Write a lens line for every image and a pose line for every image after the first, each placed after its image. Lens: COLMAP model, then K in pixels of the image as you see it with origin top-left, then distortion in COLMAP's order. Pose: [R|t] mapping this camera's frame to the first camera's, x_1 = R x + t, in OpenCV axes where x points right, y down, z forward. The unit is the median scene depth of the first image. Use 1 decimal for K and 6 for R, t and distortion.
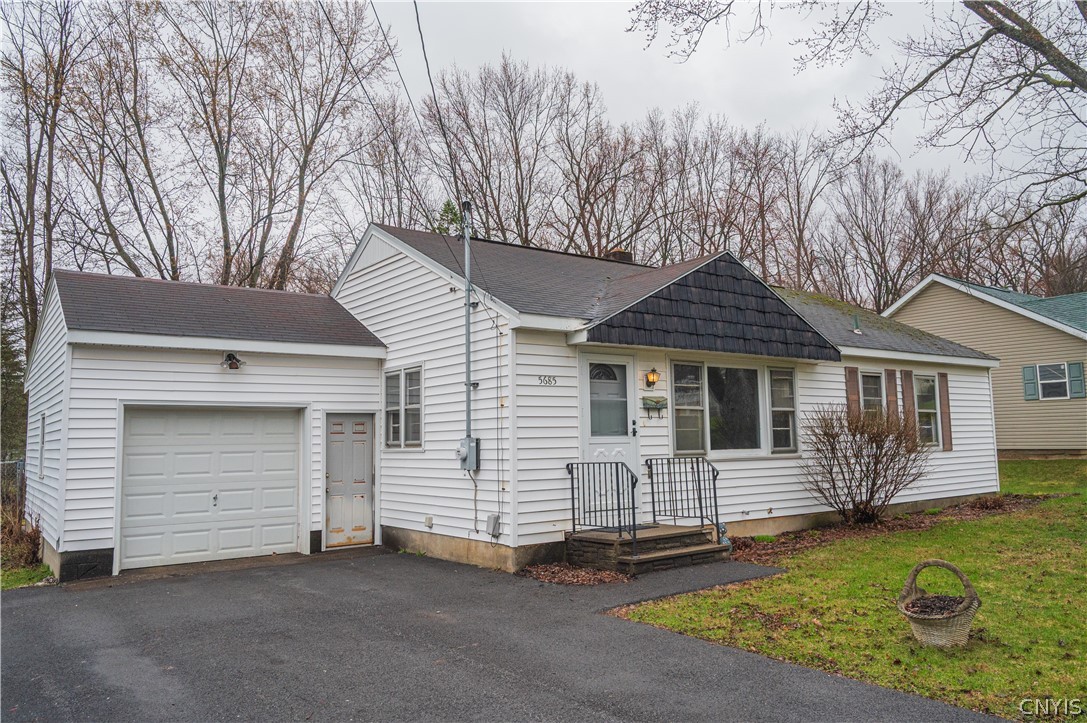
lens RADIAL K [[802.4, 0, 543.5], [0, 802.4, 361.5], [0, 0, 1]] dist [0.000140, -0.002827]
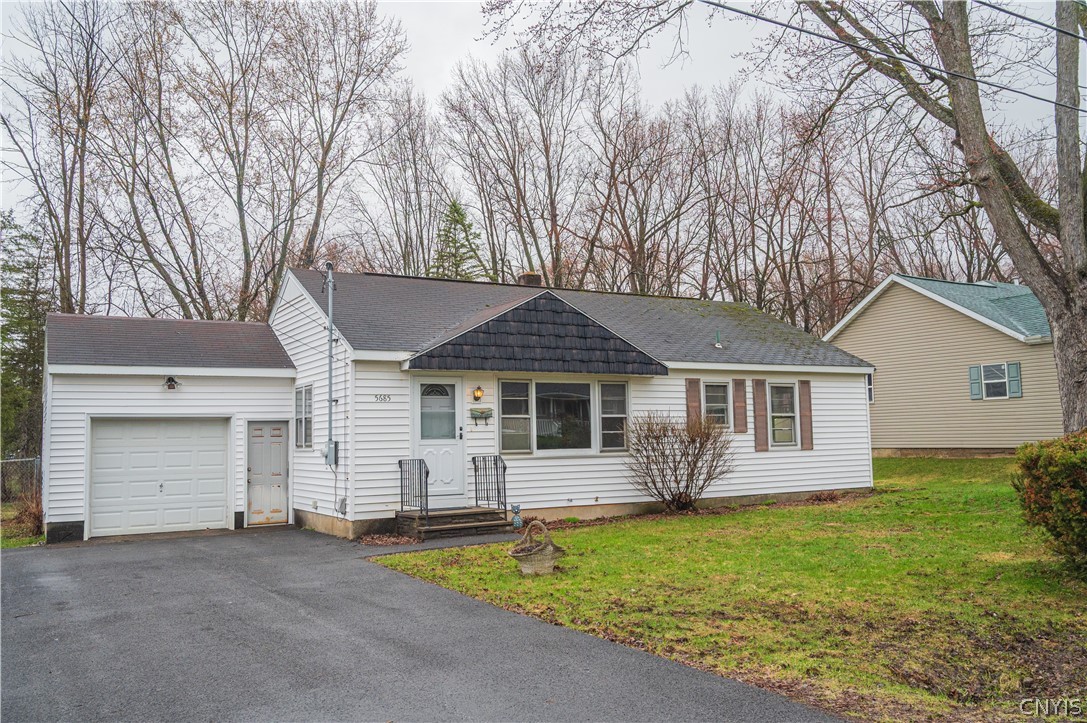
lens RADIAL K [[919.6, 0, 543.5], [0, 919.6, 361.5], [0, 0, 1]] dist [-0.001548, 0.008340]
pose [[0.992955, -0.011626, -0.117921, 0.378876], [0.013603, 0.999780, 0.015972, -0.048744], [0.117709, -0.017463, 0.992895, -0.410003]]
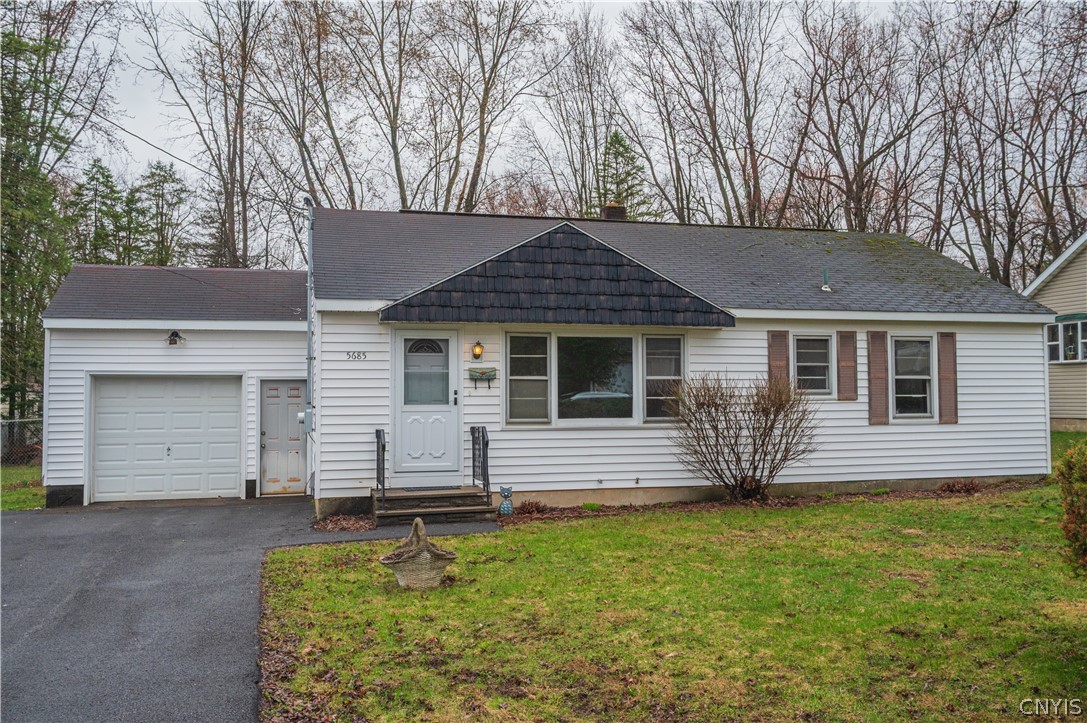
lens RADIAL K [[966.7, 0, 543.5], [0, 966.7, 361.5], [0, 0, 1]] dist [0.002988, 0.012531]
pose [[0.927650, -0.000816, -0.373449, 0.635660], [0.025980, 0.997716, 0.062355, -0.038845], [0.372545, -0.067546, 0.925552, -0.138658]]
